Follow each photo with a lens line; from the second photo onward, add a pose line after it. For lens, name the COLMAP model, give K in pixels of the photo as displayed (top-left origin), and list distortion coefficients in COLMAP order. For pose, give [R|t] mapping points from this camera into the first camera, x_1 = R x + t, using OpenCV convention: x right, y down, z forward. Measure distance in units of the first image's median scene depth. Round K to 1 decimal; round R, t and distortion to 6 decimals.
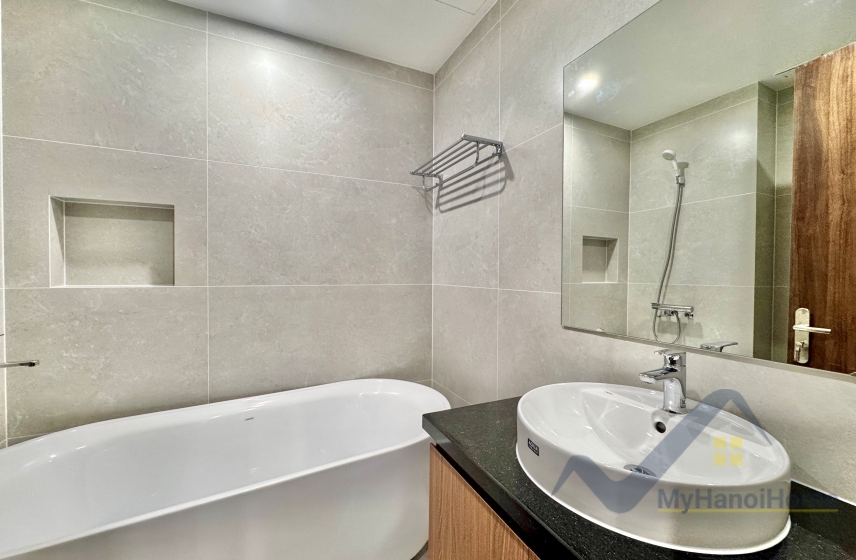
lens RADIAL K [[340.6, 0, 427.1], [0, 340.6, 278.4], [0, 0, 1]] dist [-0.002128, -0.000881]
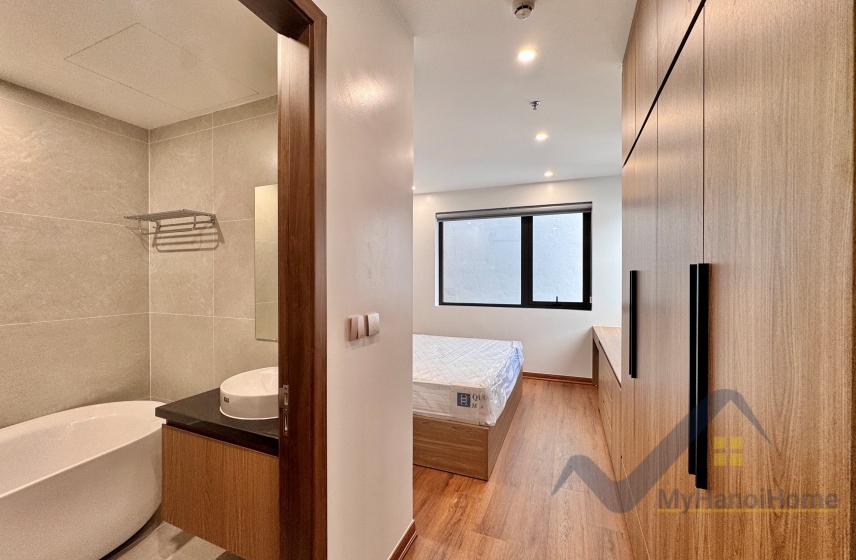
lens RADIAL K [[340.6, 0, 427.1], [0, 340.6, 278.4], [0, 0, 1]] dist [-0.002128, -0.000881]
pose [[0.740106, -0.011190, 0.672397, -0.069805], [0.014722, 0.999892, 0.000437, -0.096298], [-0.672329, 0.009576, 0.740191, -0.537115]]
